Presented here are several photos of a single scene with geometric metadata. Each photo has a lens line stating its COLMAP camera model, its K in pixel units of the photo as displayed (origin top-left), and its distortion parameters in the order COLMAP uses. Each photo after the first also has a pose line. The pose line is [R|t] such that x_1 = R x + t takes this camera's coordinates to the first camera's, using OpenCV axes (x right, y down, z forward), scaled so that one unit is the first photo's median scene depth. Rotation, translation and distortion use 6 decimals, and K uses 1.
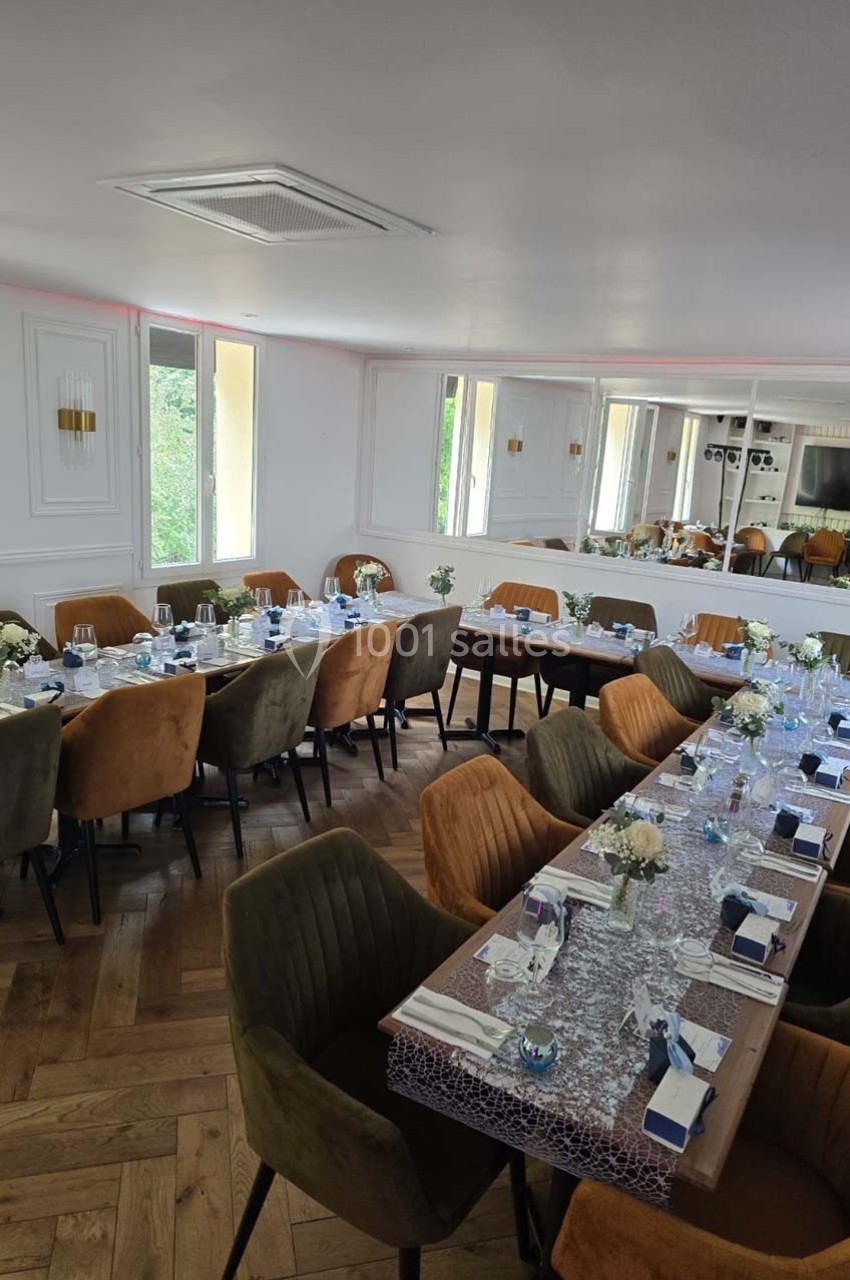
lens RADIAL K [[856.4, 0, 415.1], [0, 856.4, 636.4], [0, 0, 1]] dist [0.055716, -0.045756]
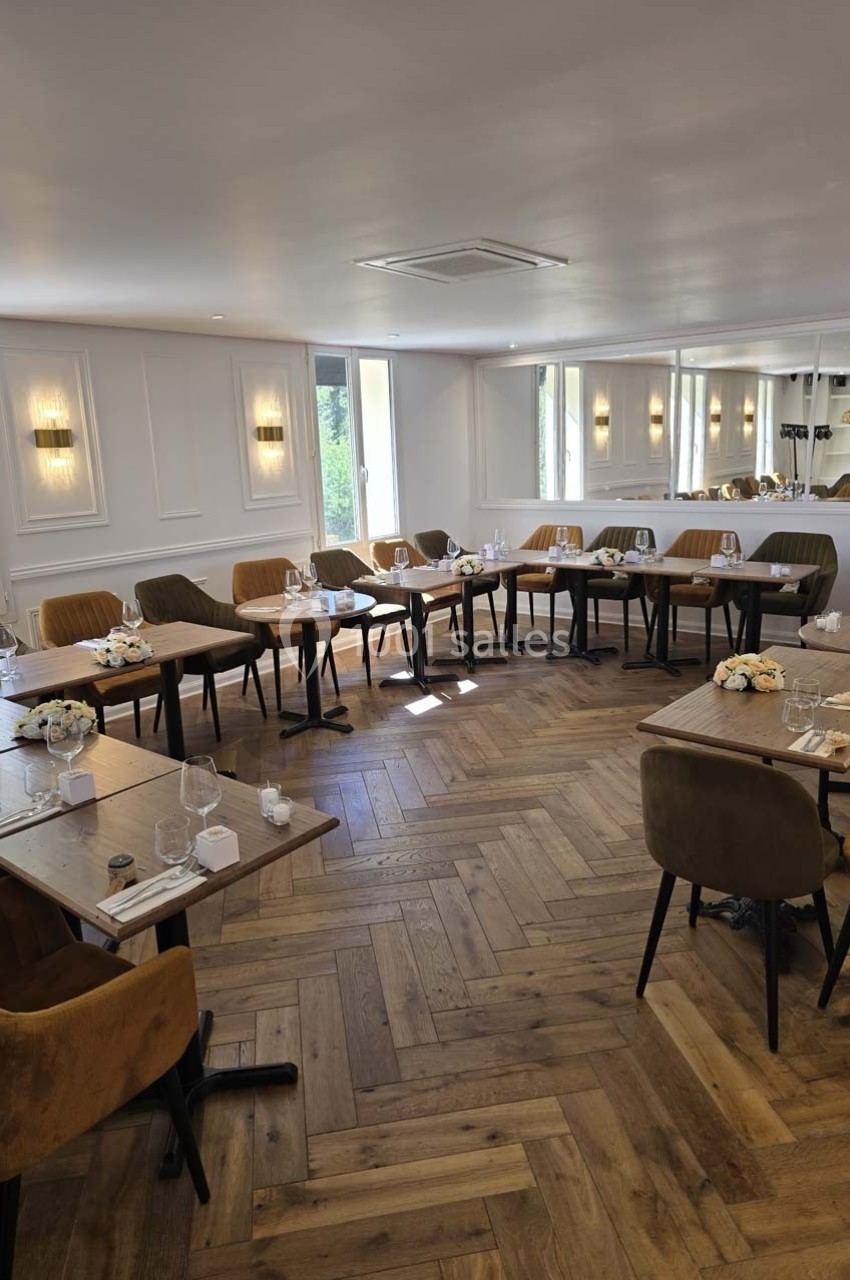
lens RADIAL K [[856.4, 0, 415.1], [0, 856.4, 636.4], [0, 0, 1]] dist [0.055716, -0.045756]
pose [[0.990882, -0.092555, -0.097907, -0.064017], [0.092013, 0.995707, -0.010050, 0.069575], [0.098417, 0.000949, 0.995145, -0.212858]]
